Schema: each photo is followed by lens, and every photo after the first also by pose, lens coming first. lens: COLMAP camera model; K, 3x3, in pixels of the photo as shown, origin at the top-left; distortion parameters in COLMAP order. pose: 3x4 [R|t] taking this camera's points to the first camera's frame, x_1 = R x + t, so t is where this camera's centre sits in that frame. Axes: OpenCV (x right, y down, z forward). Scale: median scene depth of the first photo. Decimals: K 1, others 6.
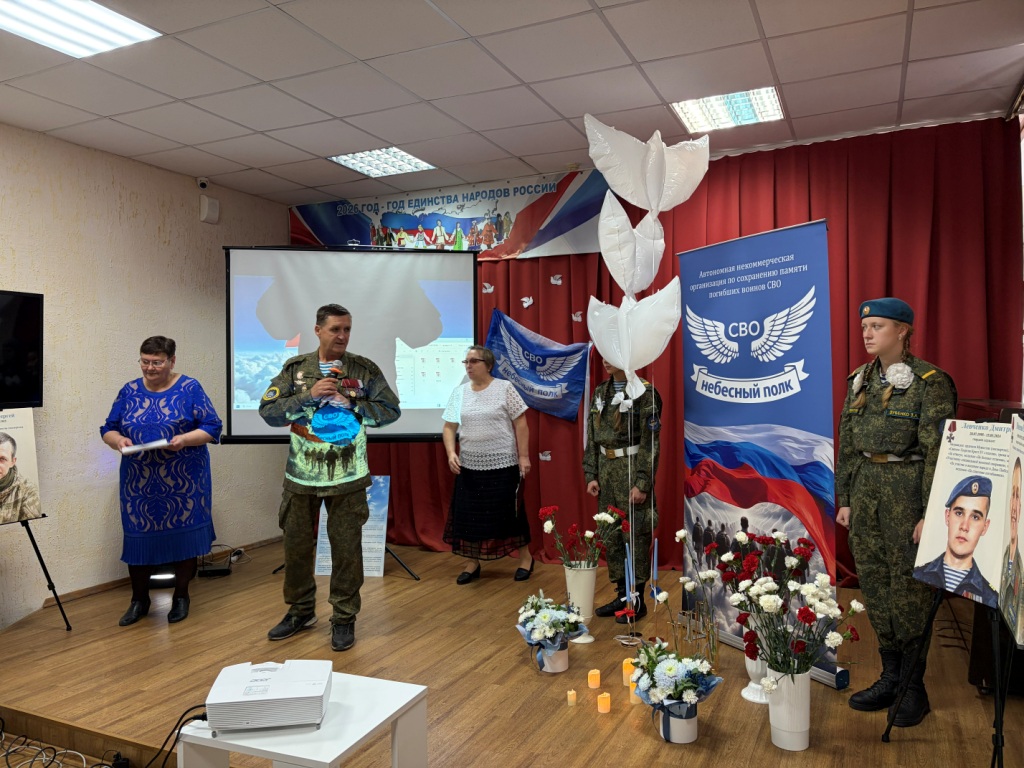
lens RADIAL K [[794.6, 0, 516.4], [0, 794.6, 384.2], [0, 0, 1]] dist [0.014083, -0.004464]
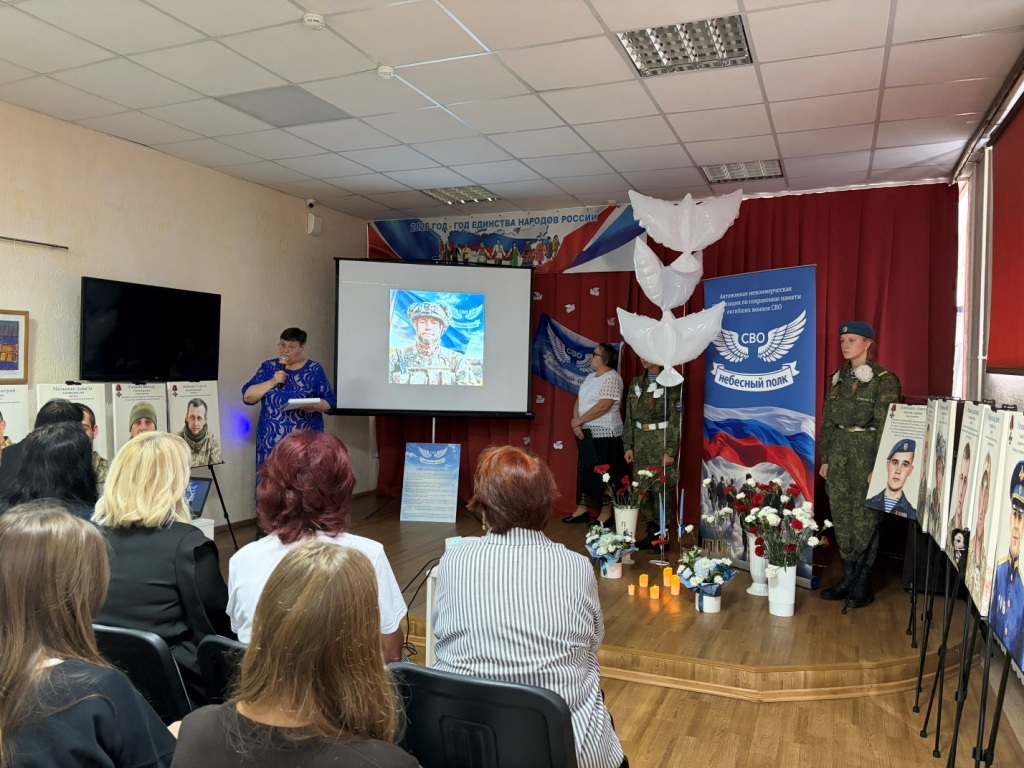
lens RADIAL K [[794.6, 0, 509.4], [0, 794.6, 382.3], [0, 0, 1]] dist [0.014083, -0.004464]
pose [[0.999257, 0.028750, 0.025689, -0.164951], [-0.028914, 0.999564, 0.006048, 0.010908], [-0.025503, -0.006786, 0.999652, -0.363711]]
